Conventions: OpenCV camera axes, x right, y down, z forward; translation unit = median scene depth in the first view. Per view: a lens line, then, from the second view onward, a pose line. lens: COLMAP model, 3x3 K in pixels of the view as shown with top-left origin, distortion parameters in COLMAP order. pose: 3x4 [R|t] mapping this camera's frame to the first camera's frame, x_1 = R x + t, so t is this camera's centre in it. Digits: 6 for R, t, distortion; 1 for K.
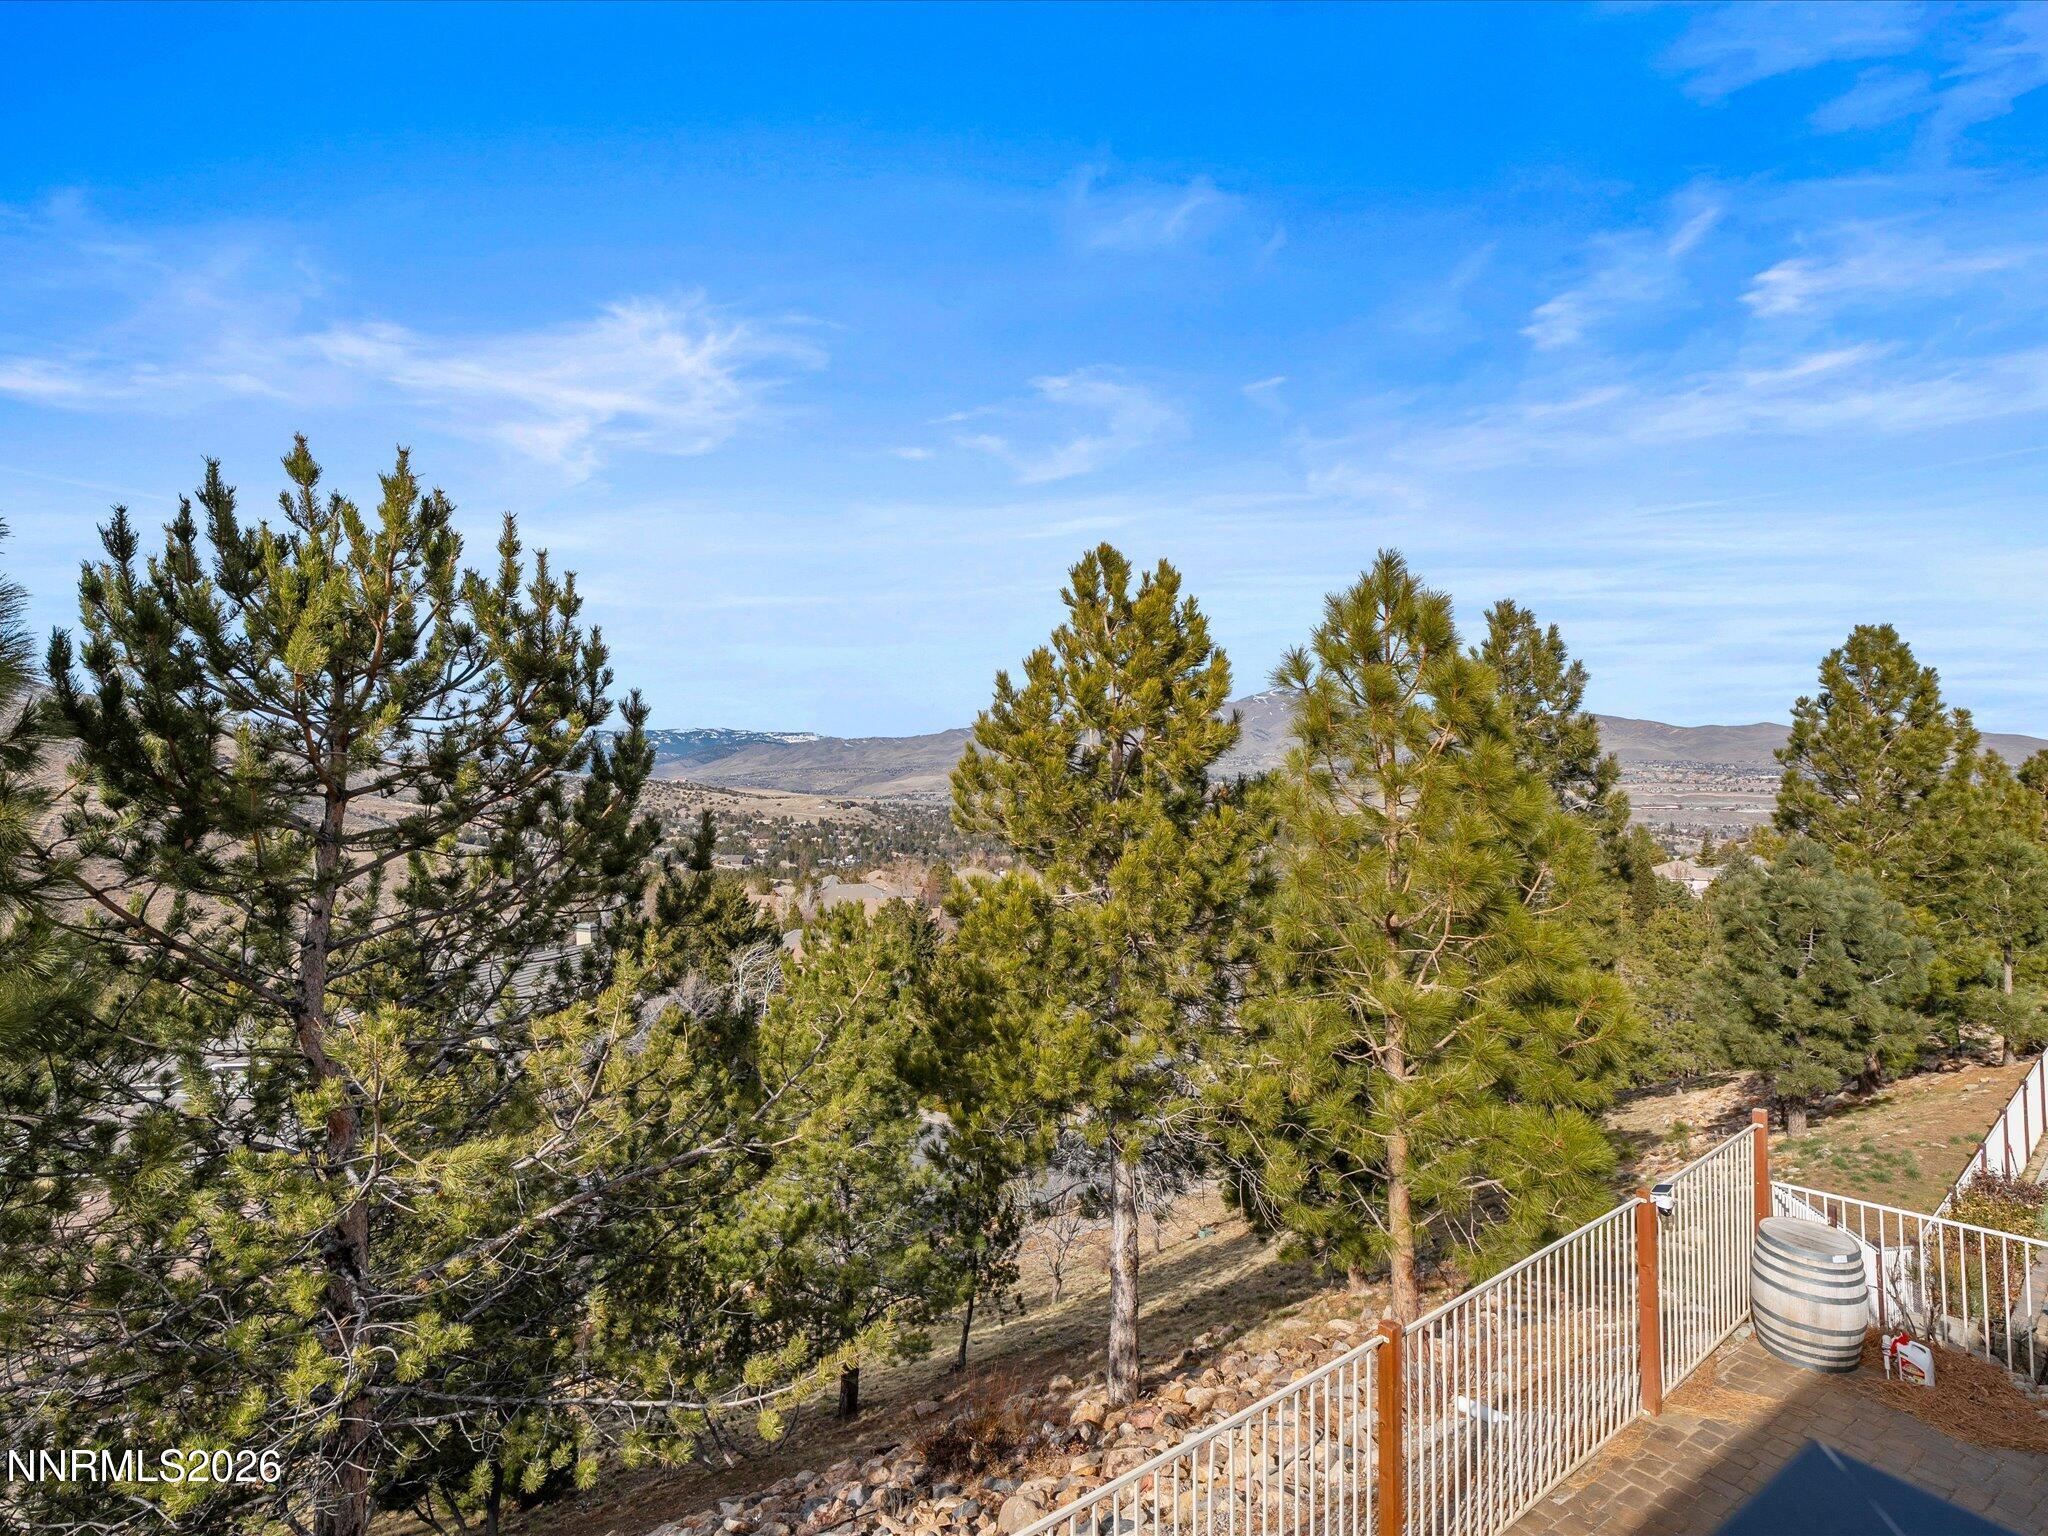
lens RADIAL K [[1043.6, 0, 1022.2], [0, 1043.6, 772.0], [0, 0, 1]] dist [-0.003359, -0.002077]
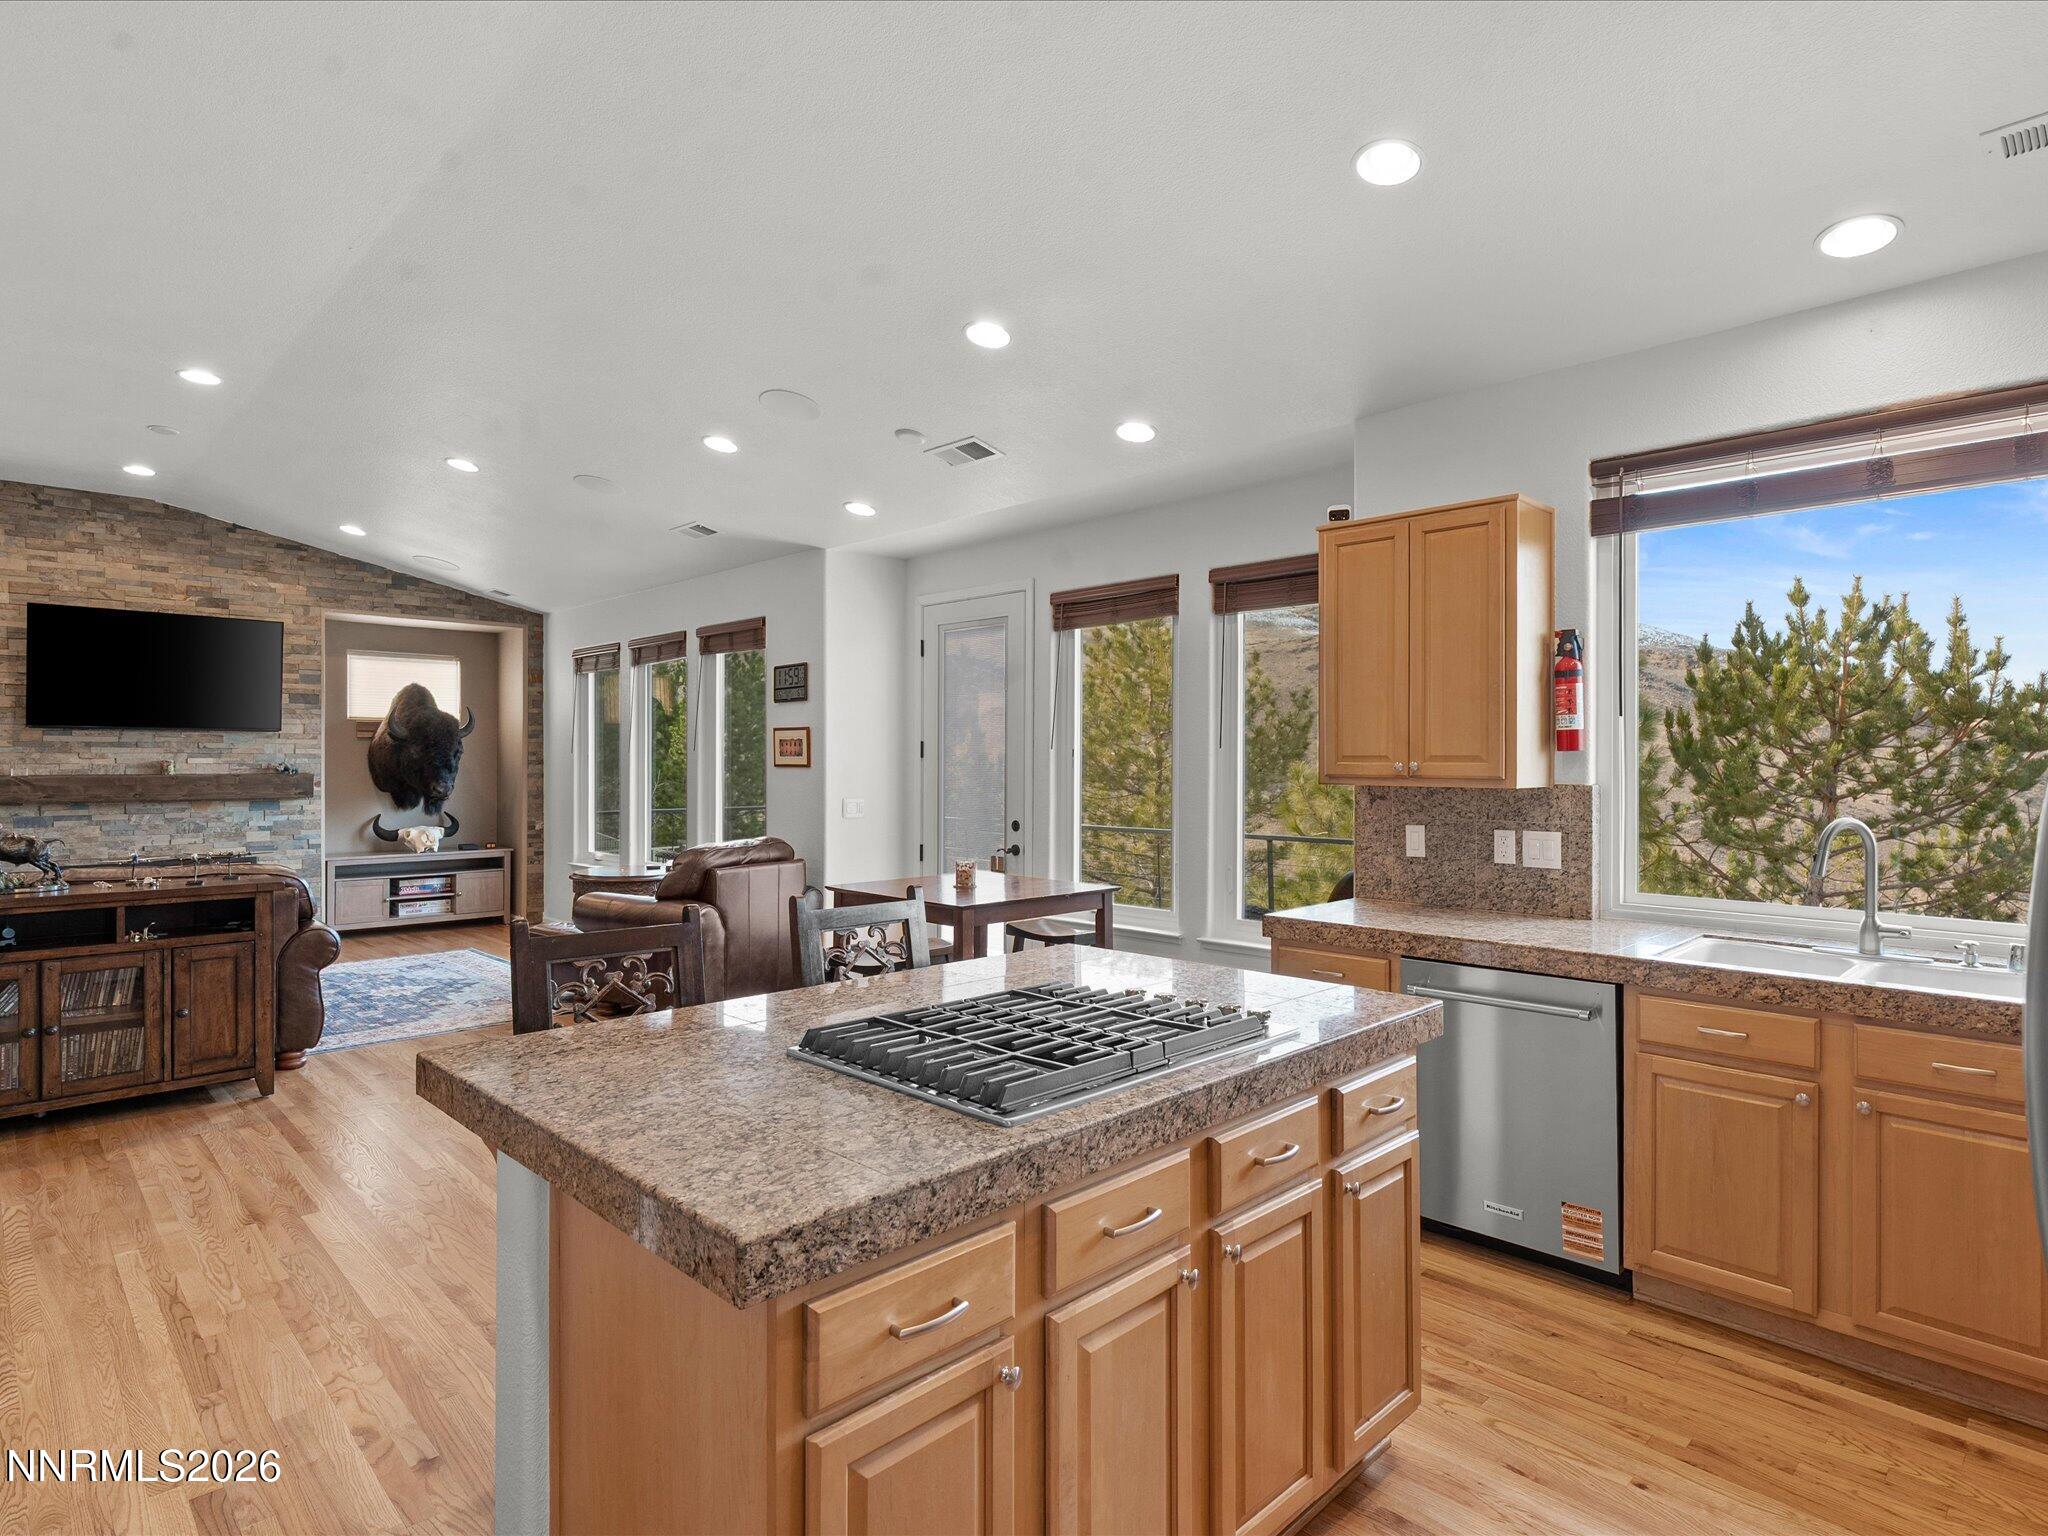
lens RADIAL K [[1043.6, 0, 1025.5], [0, 1043.6, 764.5], [0, 0, 1]] dist [-0.003359, -0.002077]
pose [[0.200516, 0.006265, -0.979670, 0.679607], [-0.008969, 0.999949, 0.004559, -0.024575], [0.979649, 0.007872, 0.200562, -0.527118]]
